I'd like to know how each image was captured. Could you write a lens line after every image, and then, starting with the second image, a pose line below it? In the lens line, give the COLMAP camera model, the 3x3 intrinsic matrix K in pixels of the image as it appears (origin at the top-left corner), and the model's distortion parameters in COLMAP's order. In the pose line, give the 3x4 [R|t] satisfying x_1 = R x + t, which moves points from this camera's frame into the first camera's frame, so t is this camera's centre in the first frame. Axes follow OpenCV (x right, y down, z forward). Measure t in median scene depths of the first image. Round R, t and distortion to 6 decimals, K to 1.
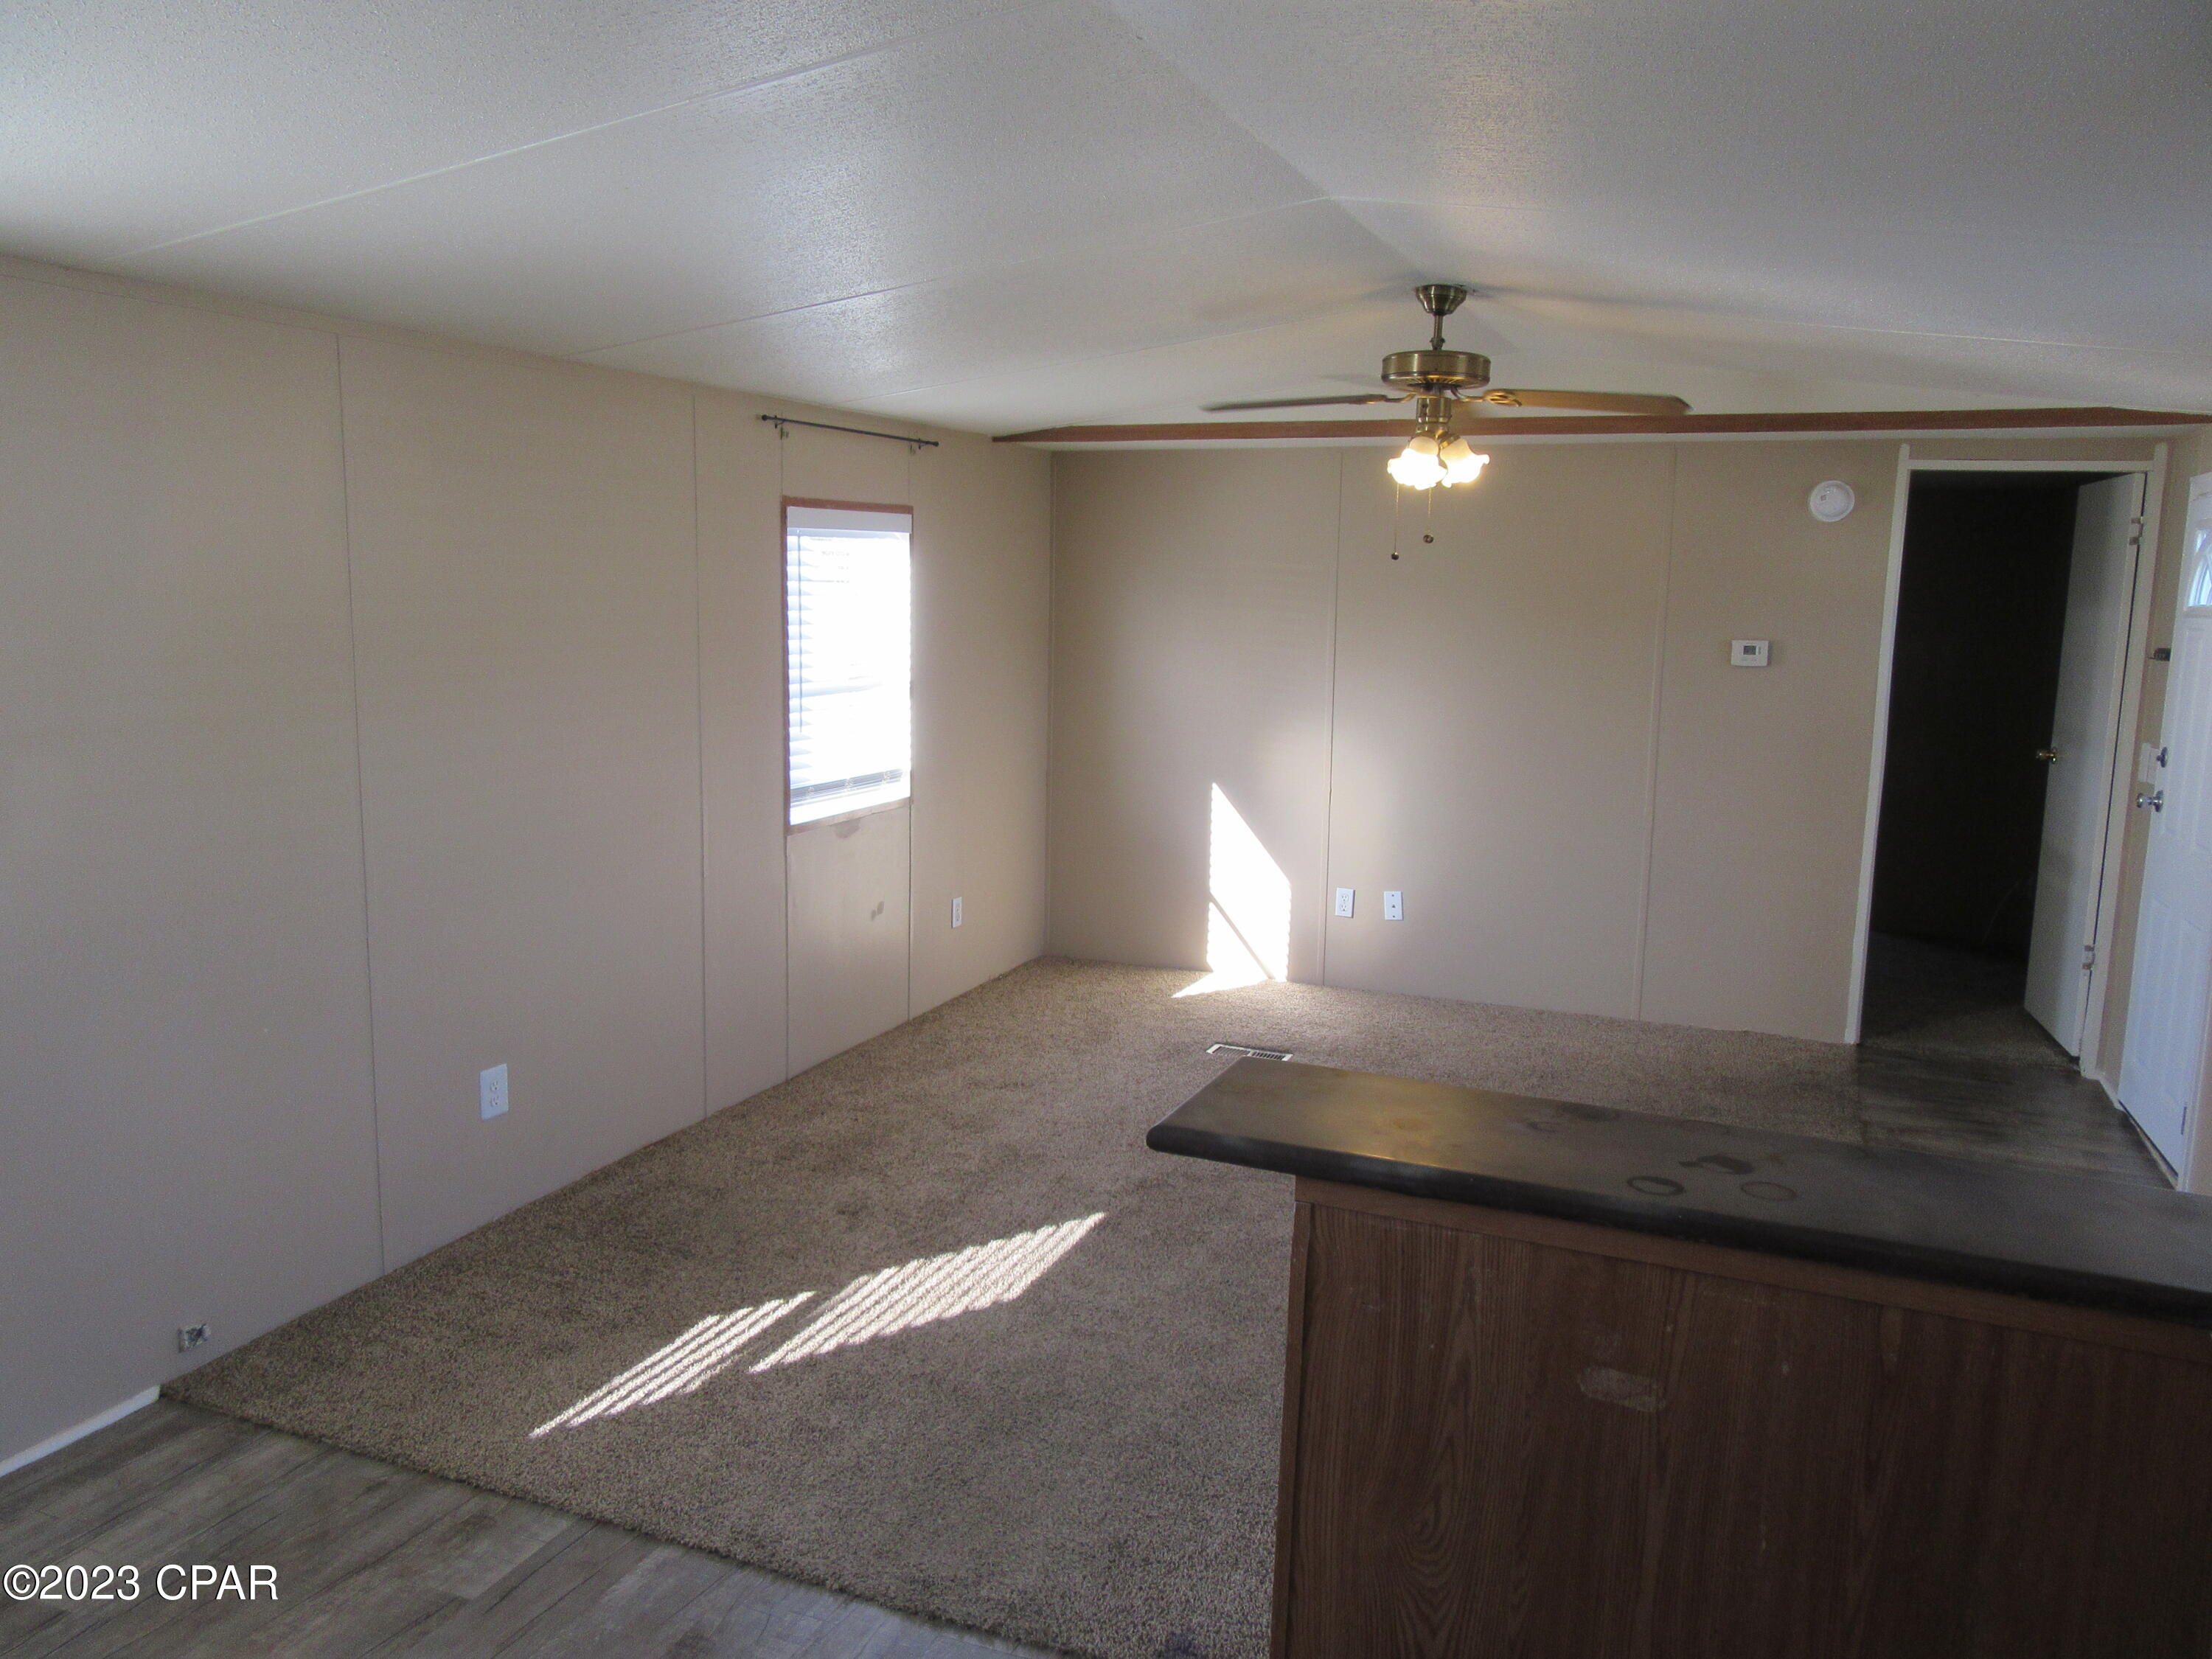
lens RADIAL K [[1654.3, 0, 1113.4], [0, 1654.3, 818.8], [0, 0, 1]] dist [-0.001744, 0.002552]
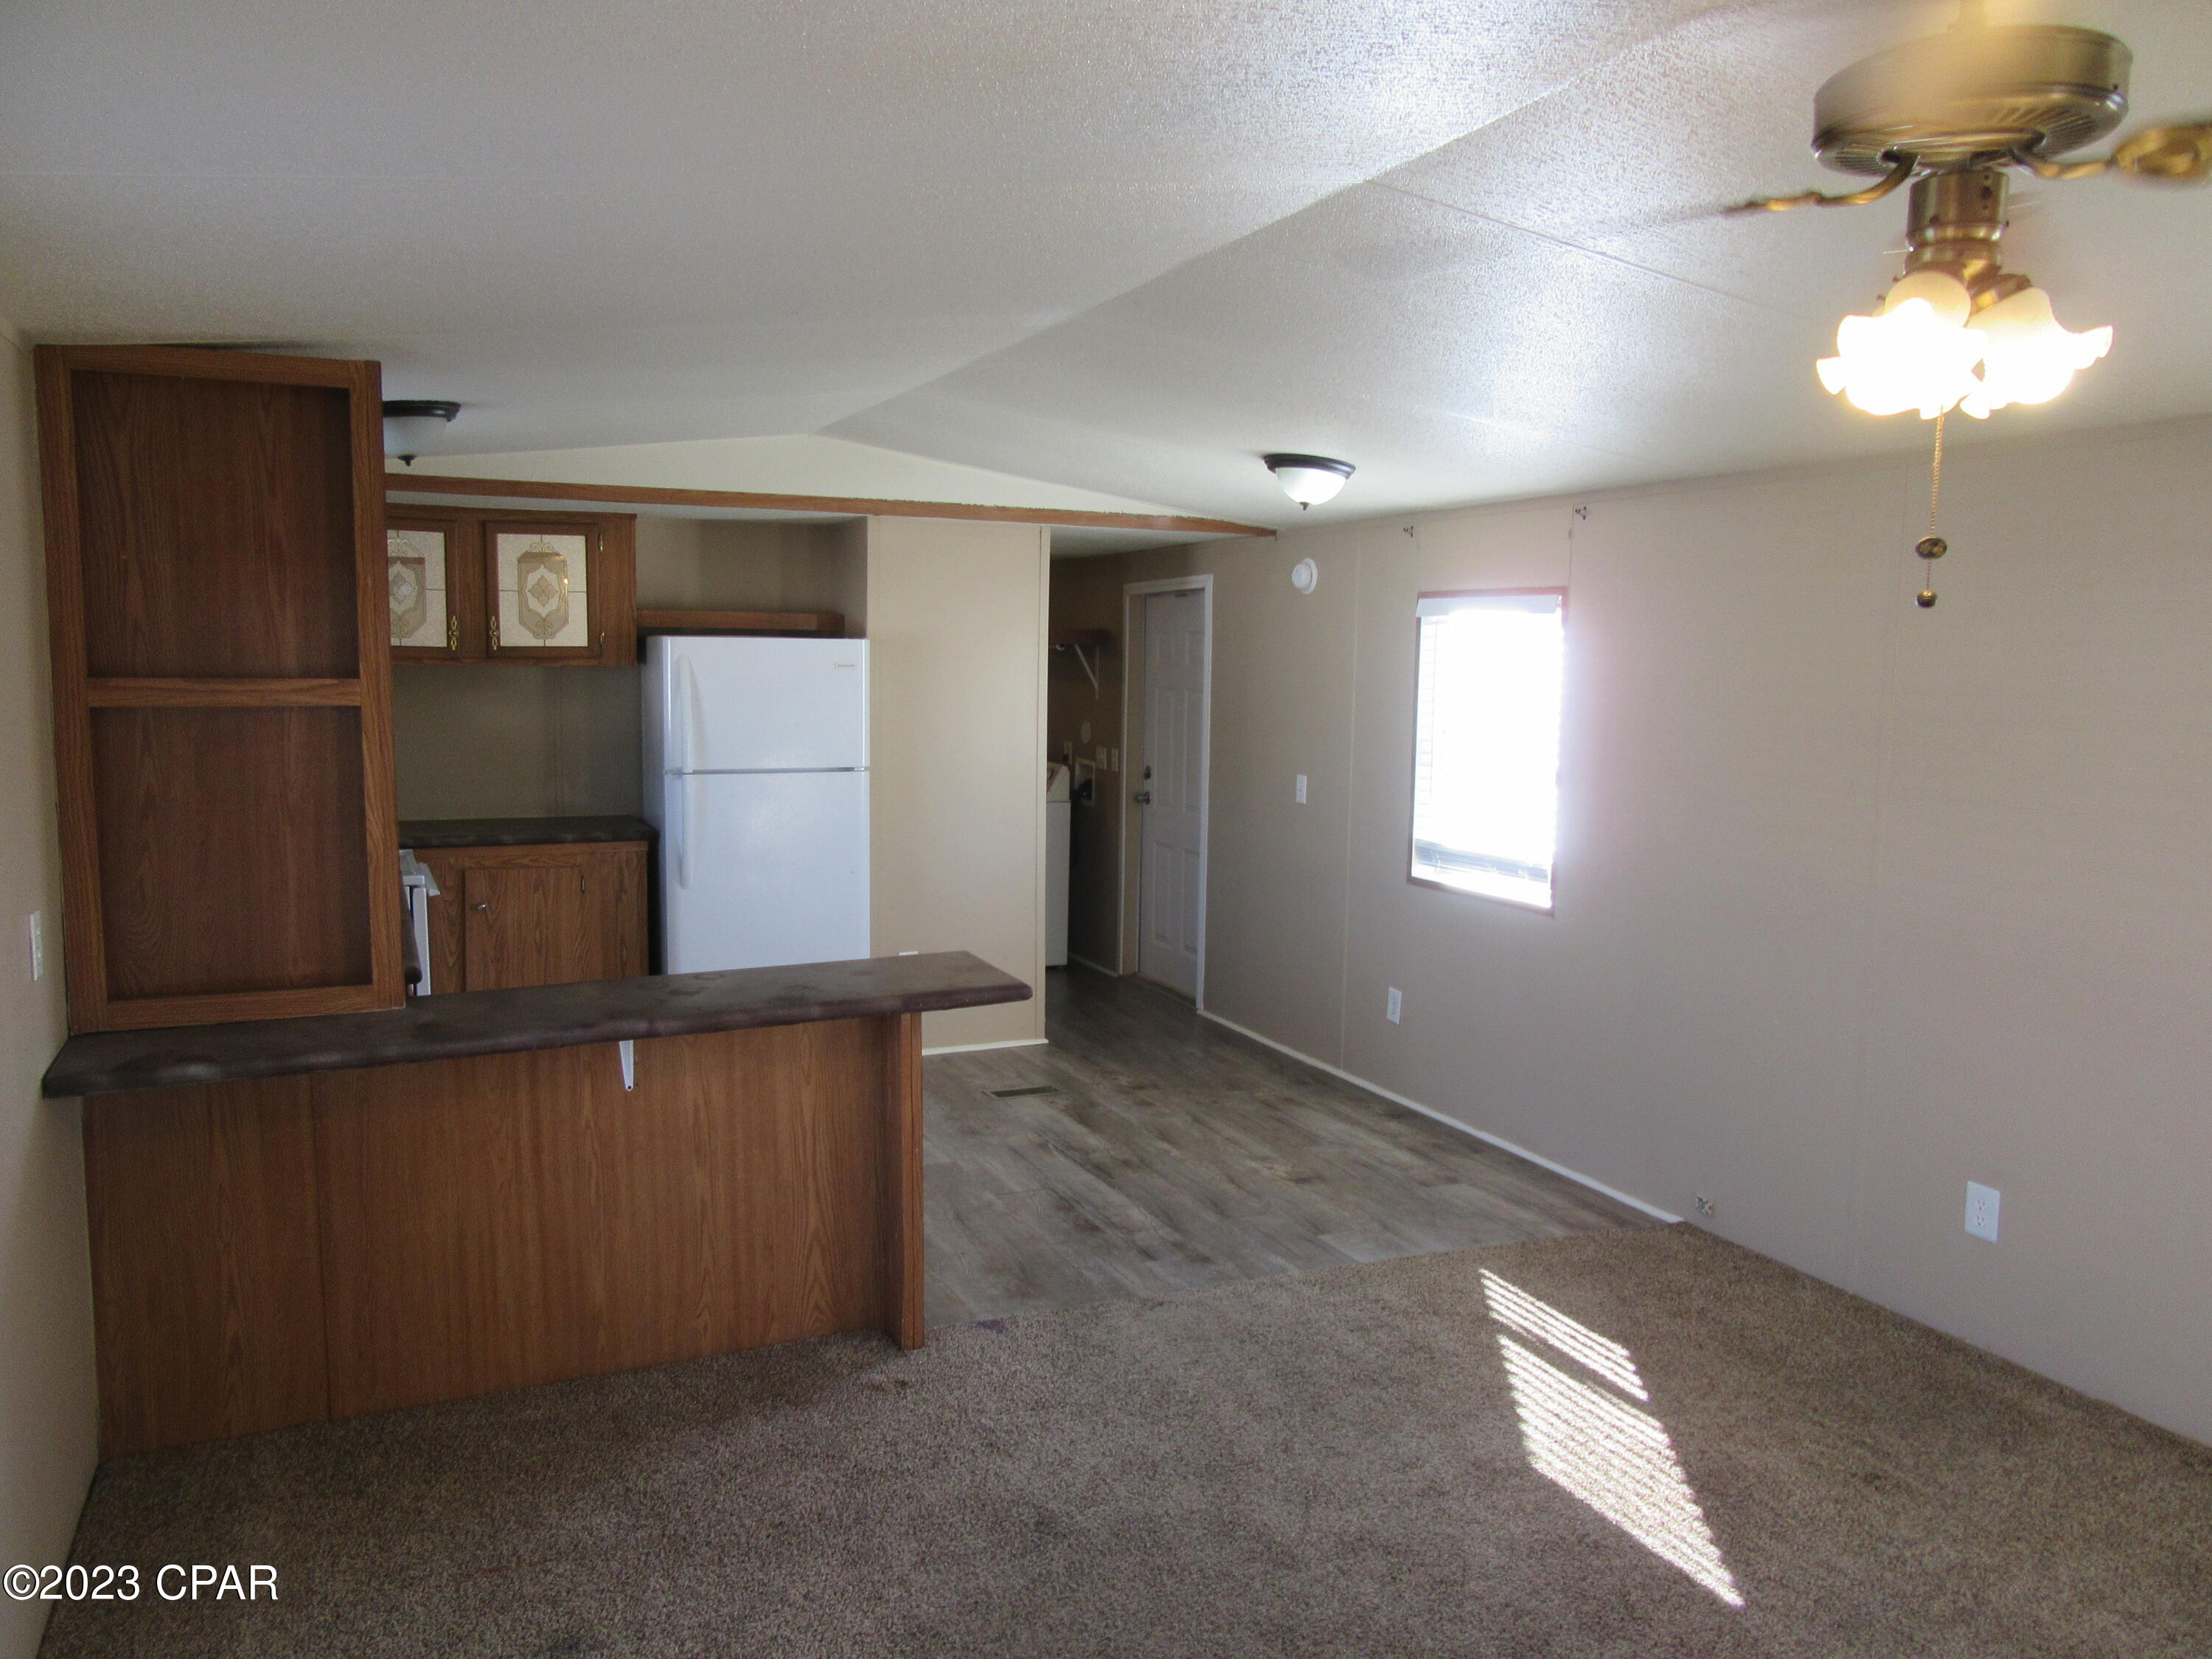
lens RADIAL K [[1646.5, 0, 1108.4], [0, 1646.5, 822.7], [0, 0, 1]] dist [-0.004509, 0.004457]
pose [[-0.670938, 0.047525, -0.739989, 0.783464], [-0.147688, 0.969385, 0.196165, -0.196977], [0.726657, 0.240902, -0.643379, 1.418964]]
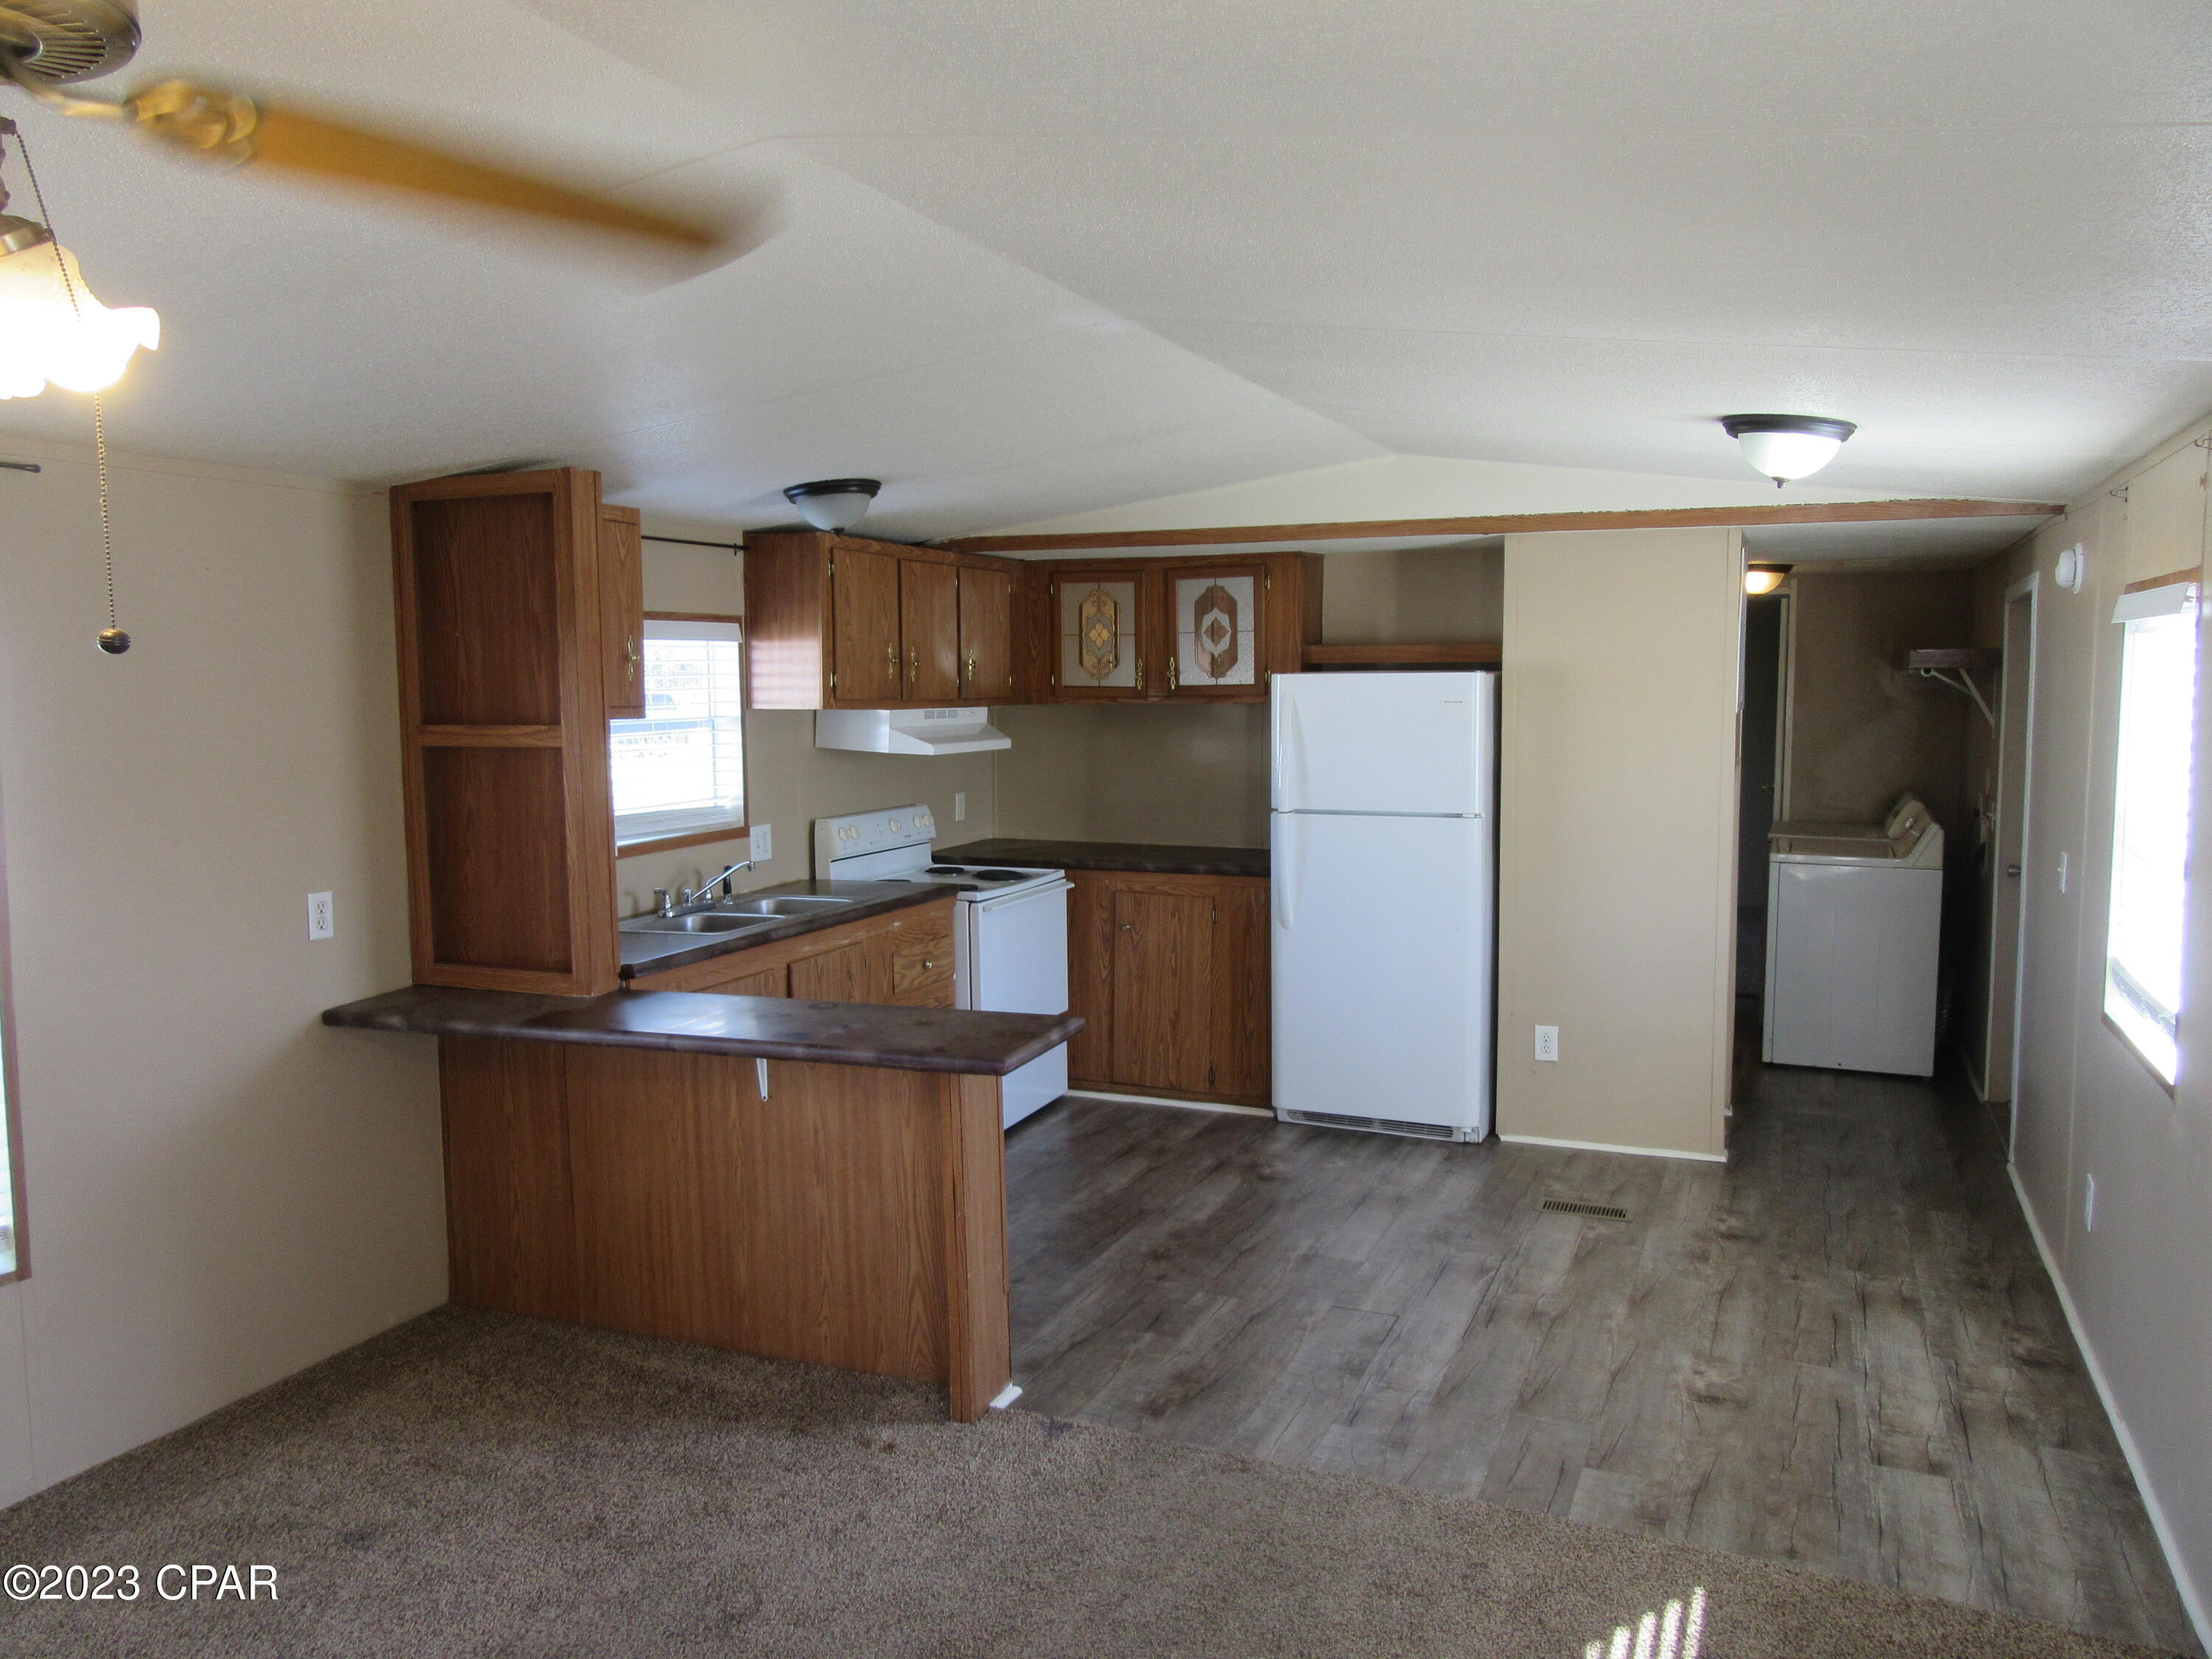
lens RADIAL K [[1654.3, 0, 1113.4], [0, 1654.3, 818.8], [0, 0, 1]] dist [-0.001744, 0.002552]
pose [[-0.999800, -0.011639, -0.016268, 0.006951], [-0.015342, 0.968046, 0.250302, -0.262647], [0.012835, 0.250502, -0.968031, 1.631640]]
